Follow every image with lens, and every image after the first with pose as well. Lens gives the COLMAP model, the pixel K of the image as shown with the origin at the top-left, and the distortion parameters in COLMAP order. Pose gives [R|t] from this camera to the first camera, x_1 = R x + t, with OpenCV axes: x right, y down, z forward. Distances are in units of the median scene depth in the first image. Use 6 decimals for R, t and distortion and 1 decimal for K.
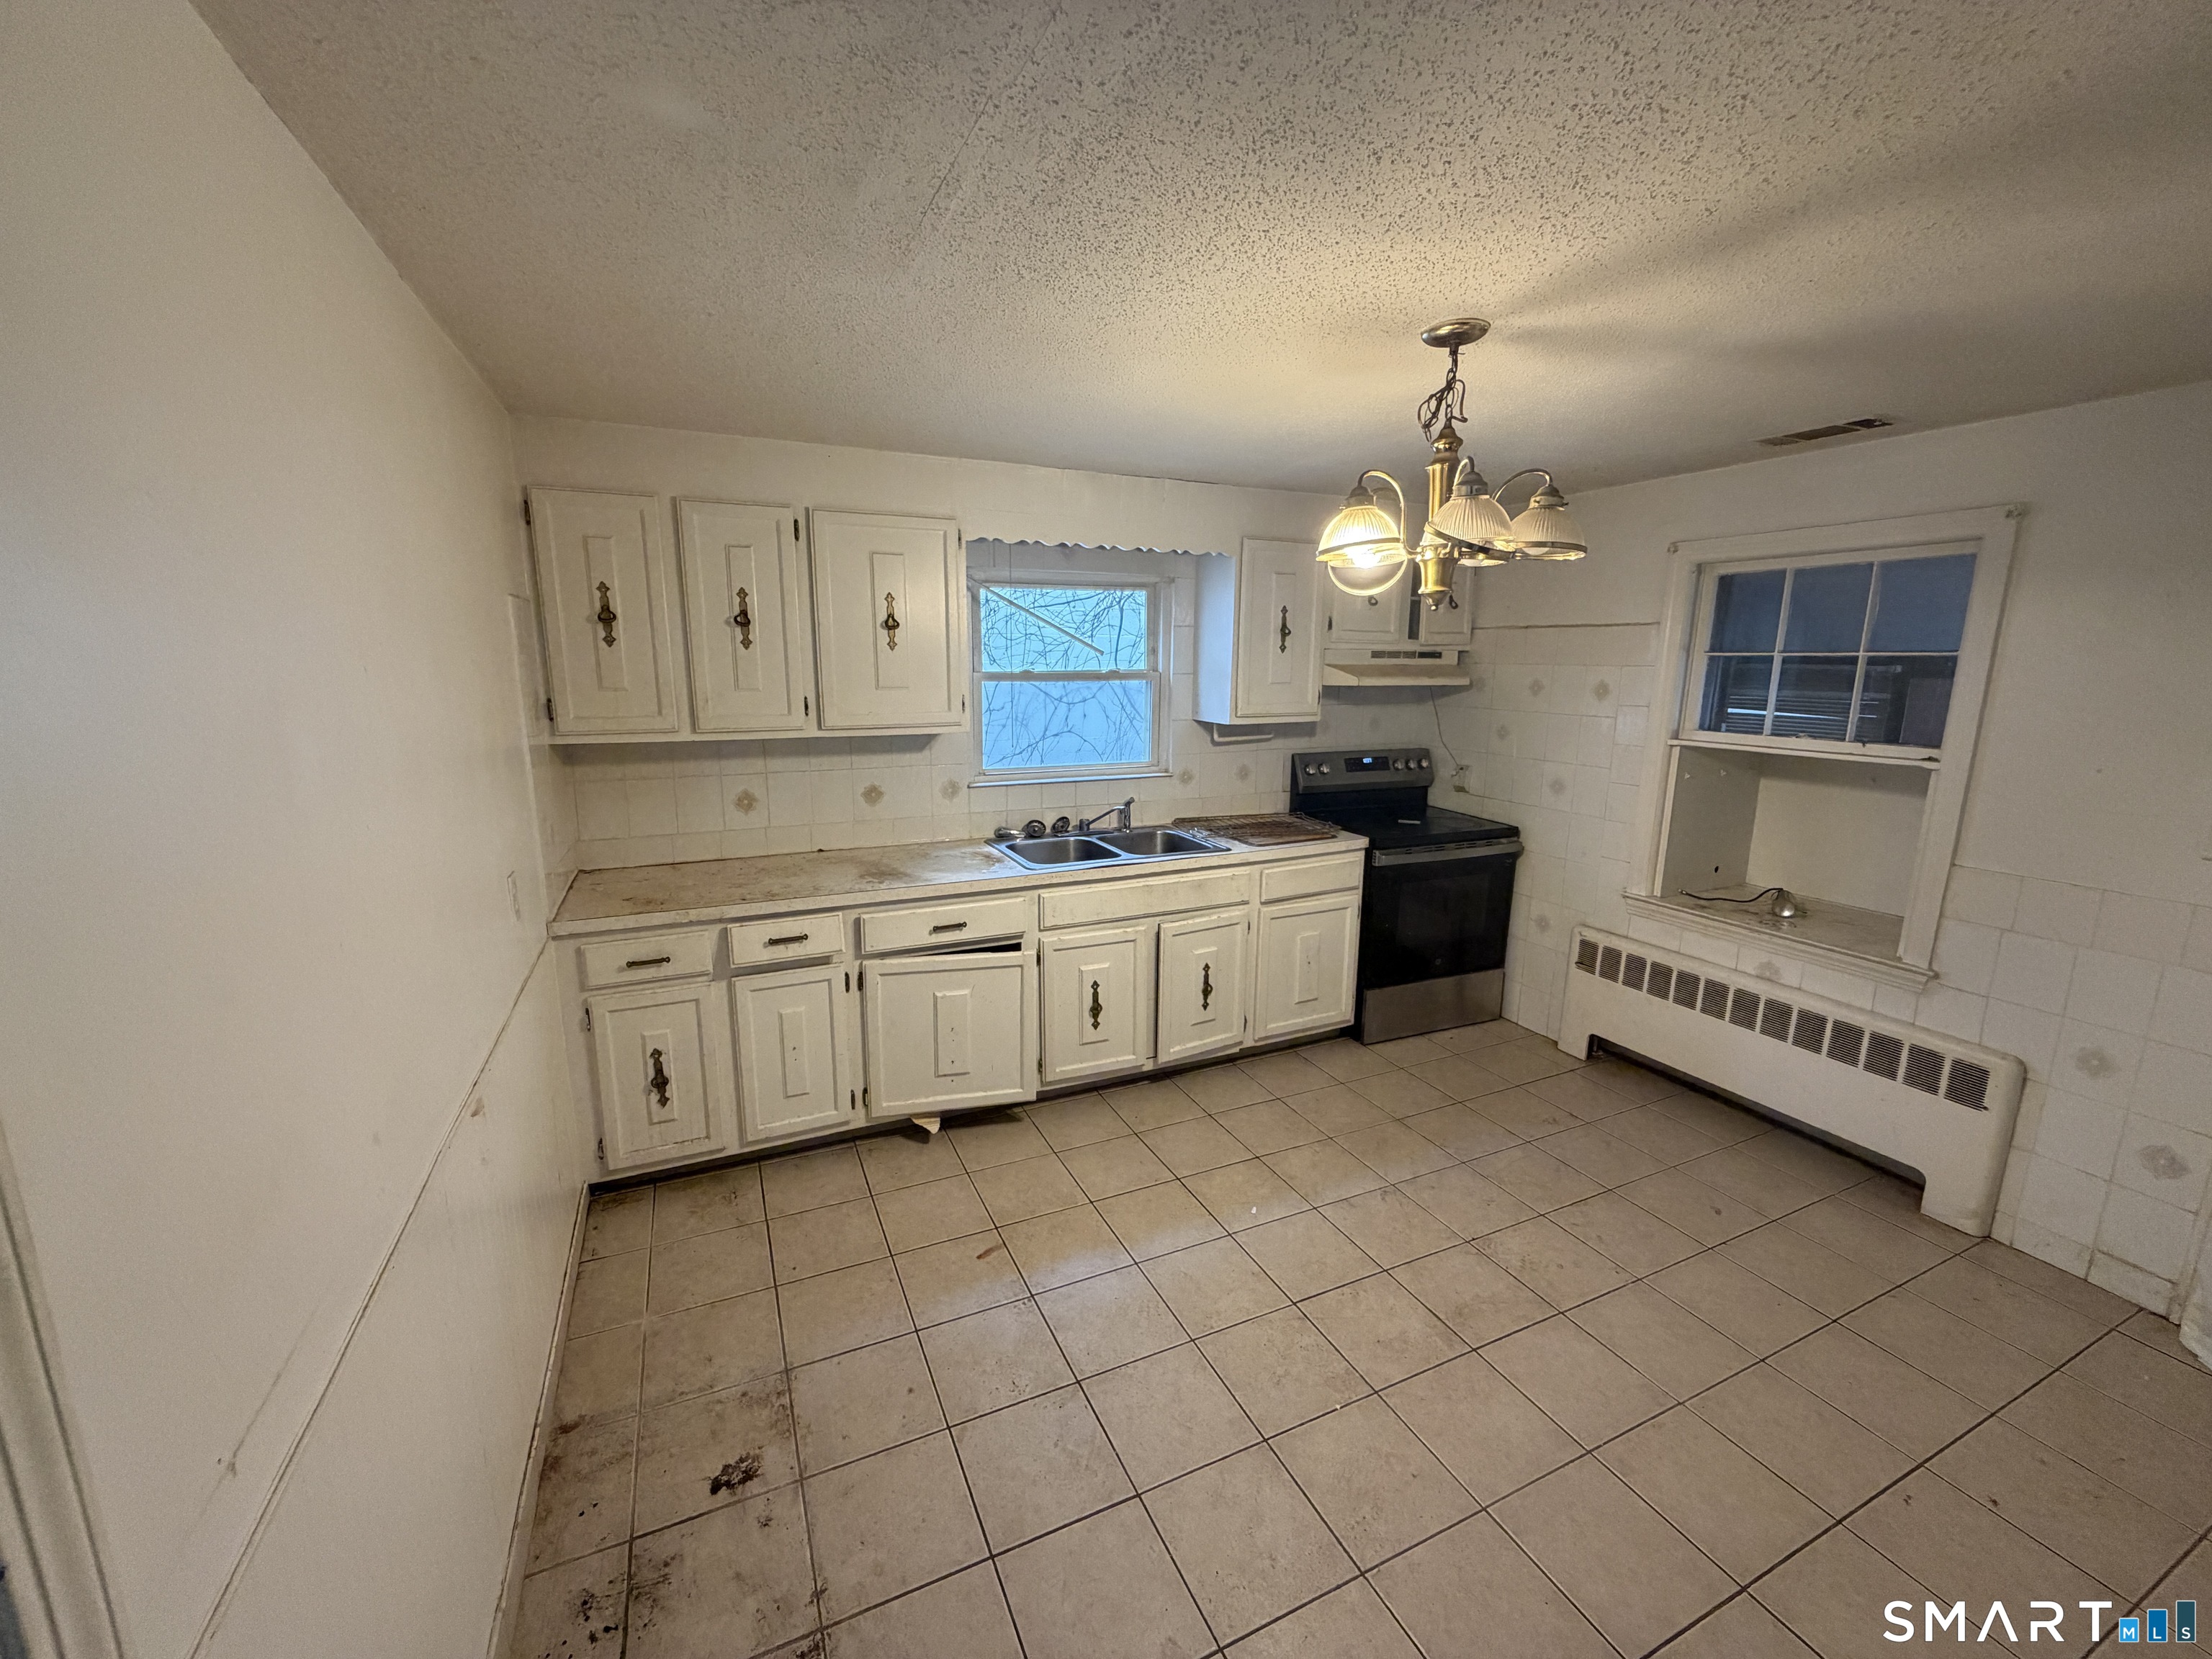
lens RADIAL K [[881.8, 0, 1100.0], [0, 881.8, 821.0], [0, 0, 1]] dist [0.001693, 0.000478]
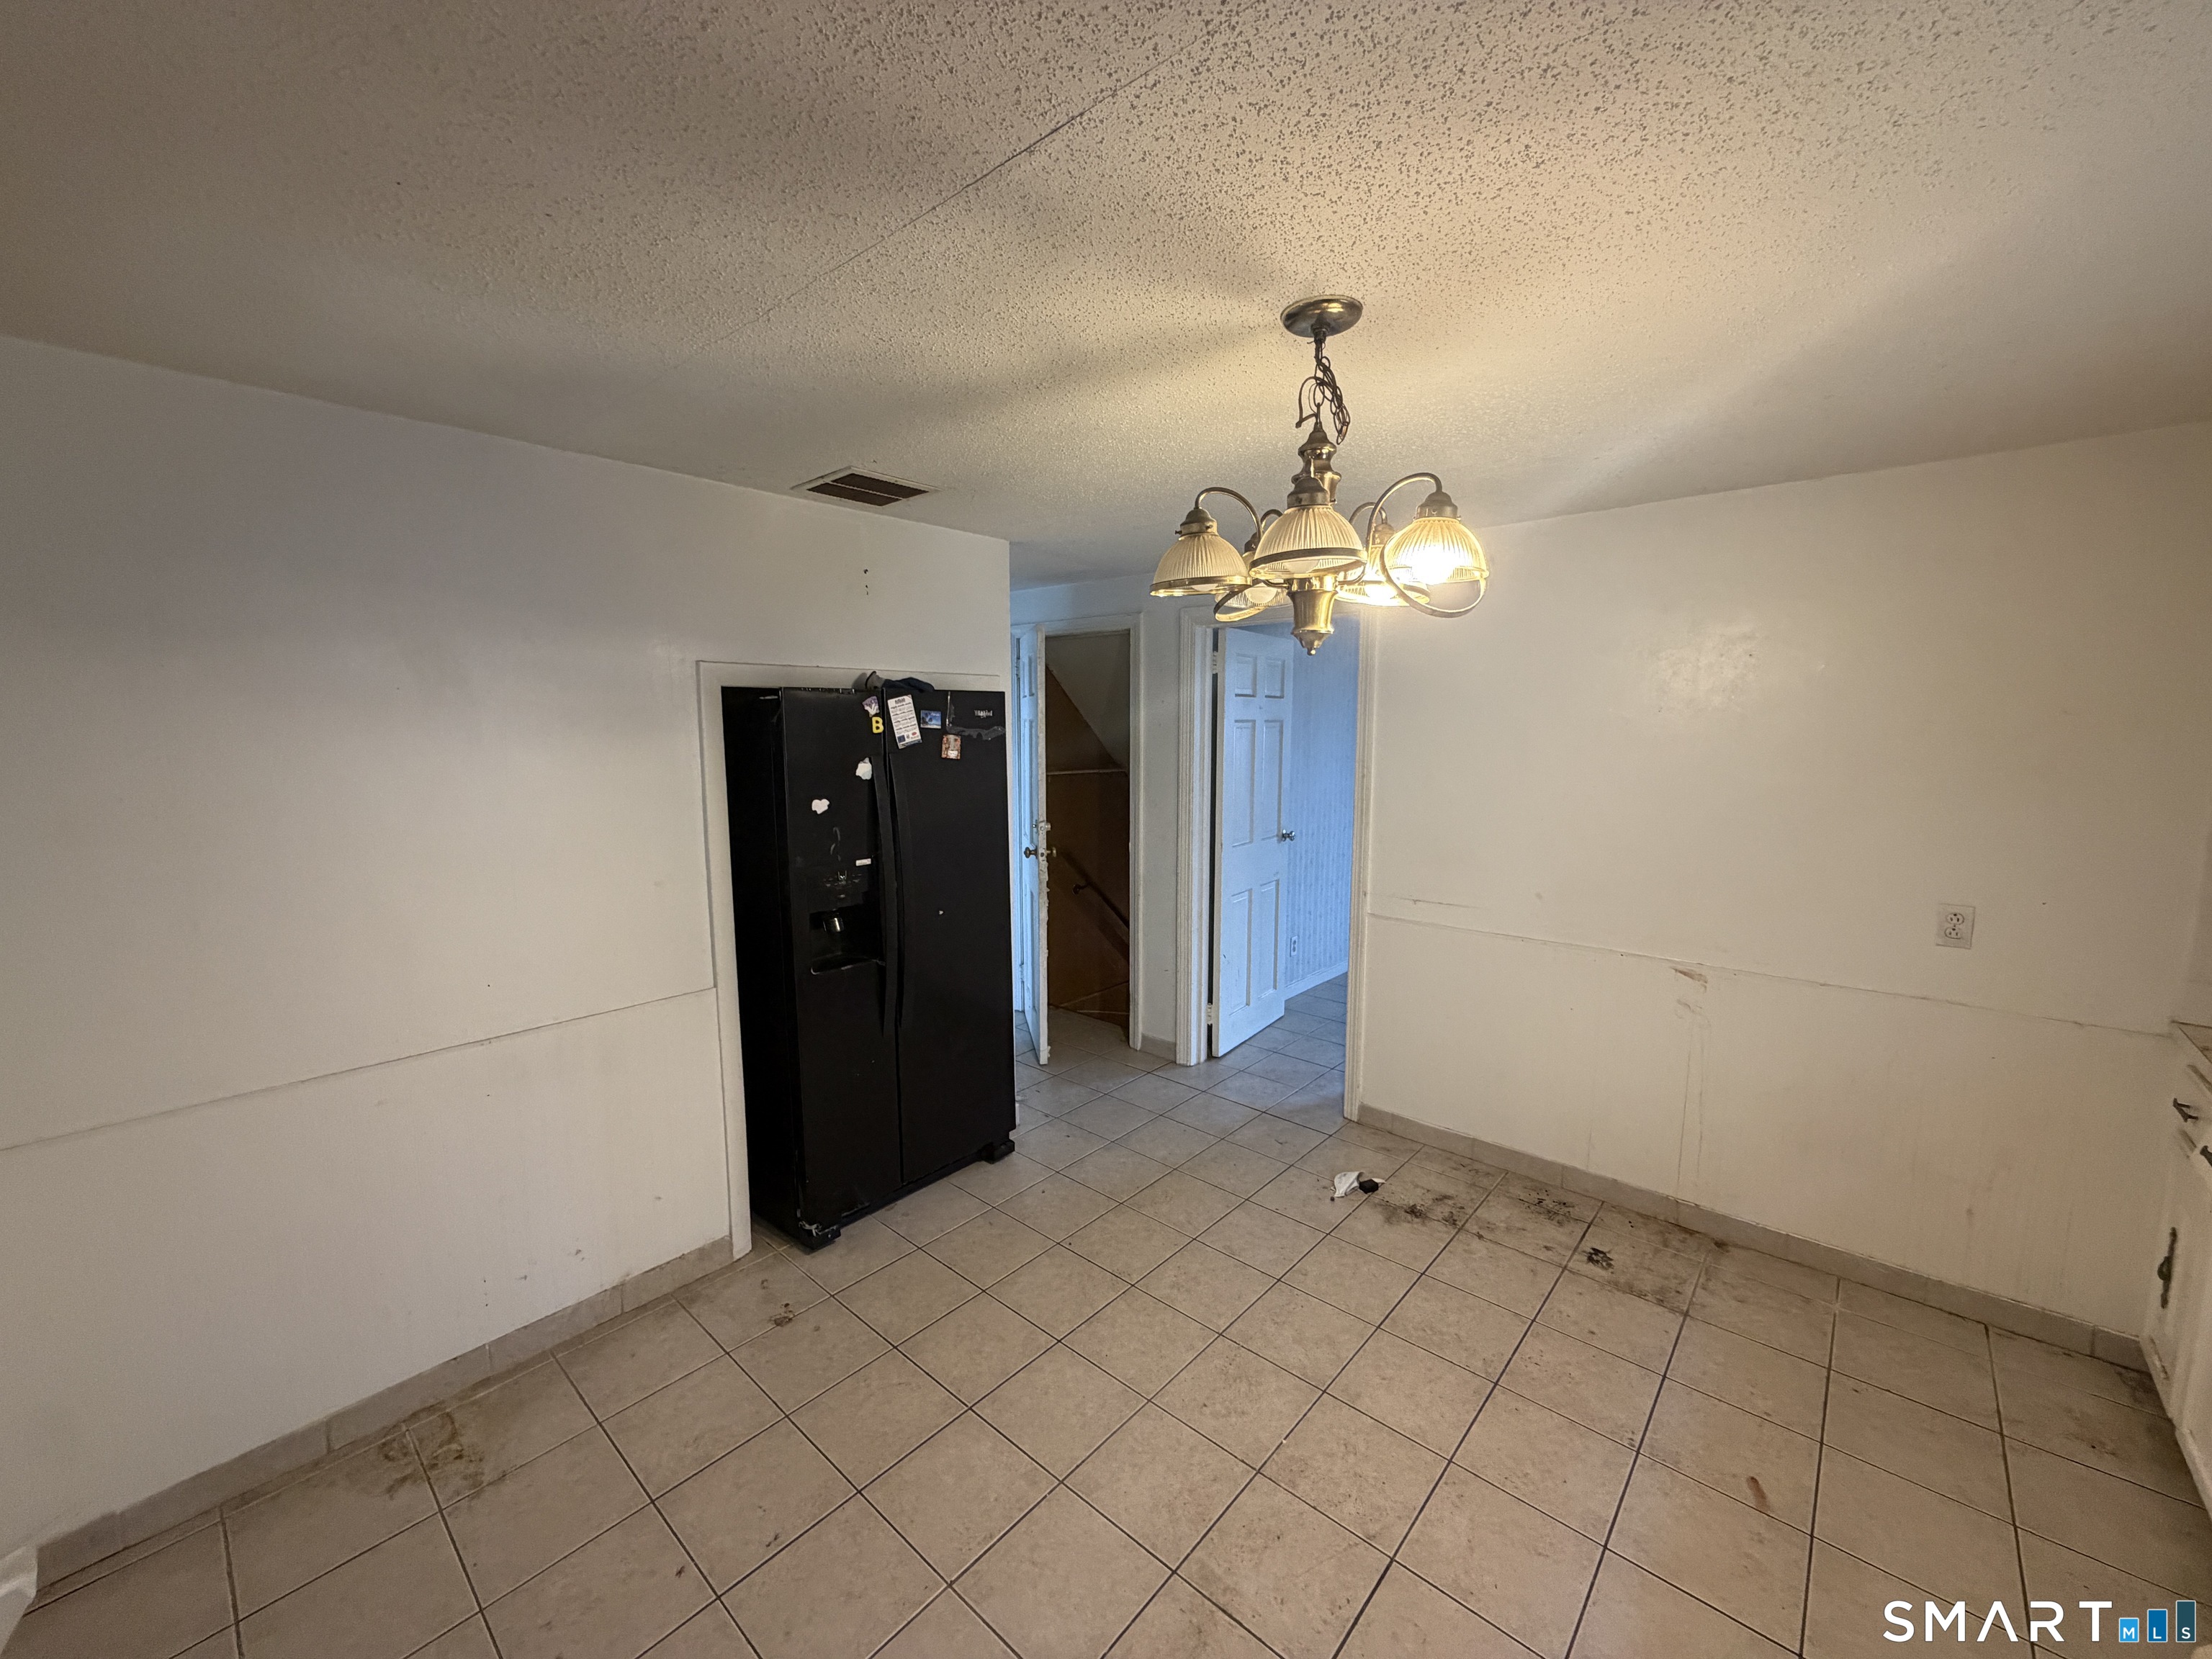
lens RADIAL K [[878.6, 0, 1100.1], [0, 878.6, 831.2], [0, 0, 1]] dist [0.001566, 0.000106]
pose [[-0.916987, 0.048982, -0.395898, 0.513425], [-0.074958, 0.953598, 0.291602, -0.179293], [0.391811, 0.297072, -0.870766, 0.980227]]
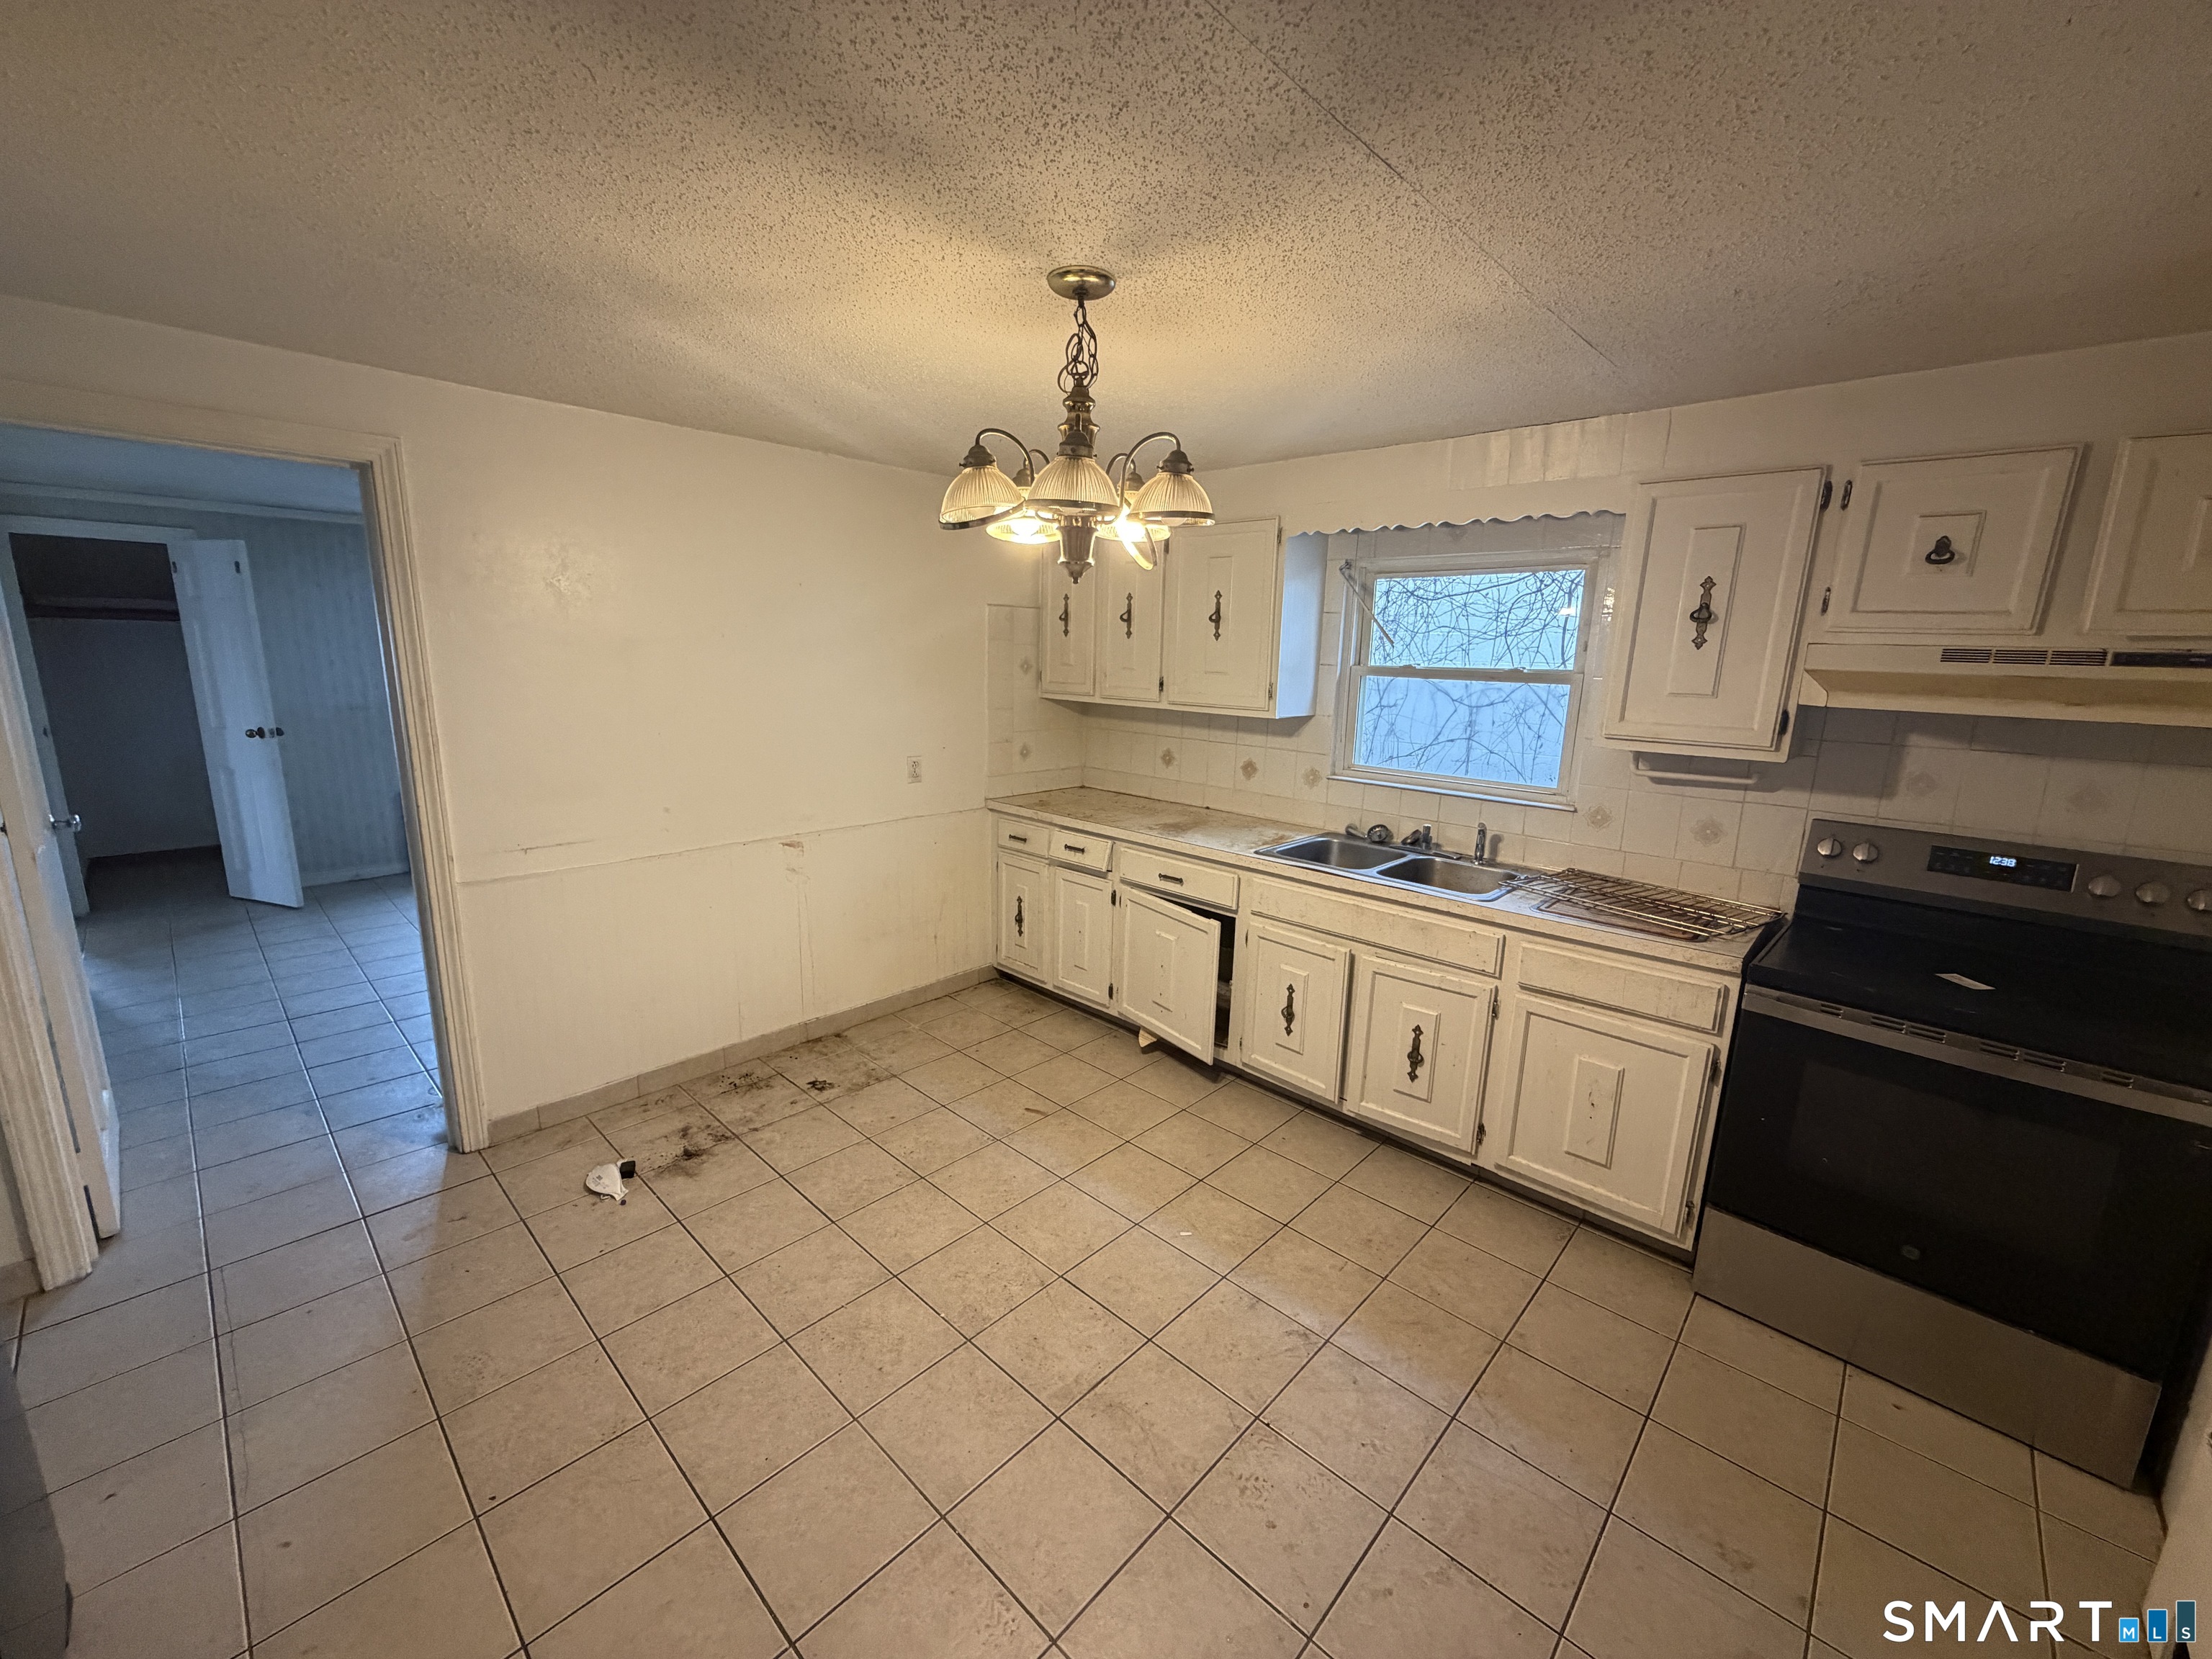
lens RADIAL K [[881.8, 0, 1100.0], [0, 881.8, 821.0], [0, 0, 1]] dist [0.001693, 0.000478]
pose [[0.377111, 0.185451, -0.907411, 0.756116], [-0.195824, 0.973563, 0.117588, -0.064505], [0.905229, 0.133349, 0.403458, 0.400710]]
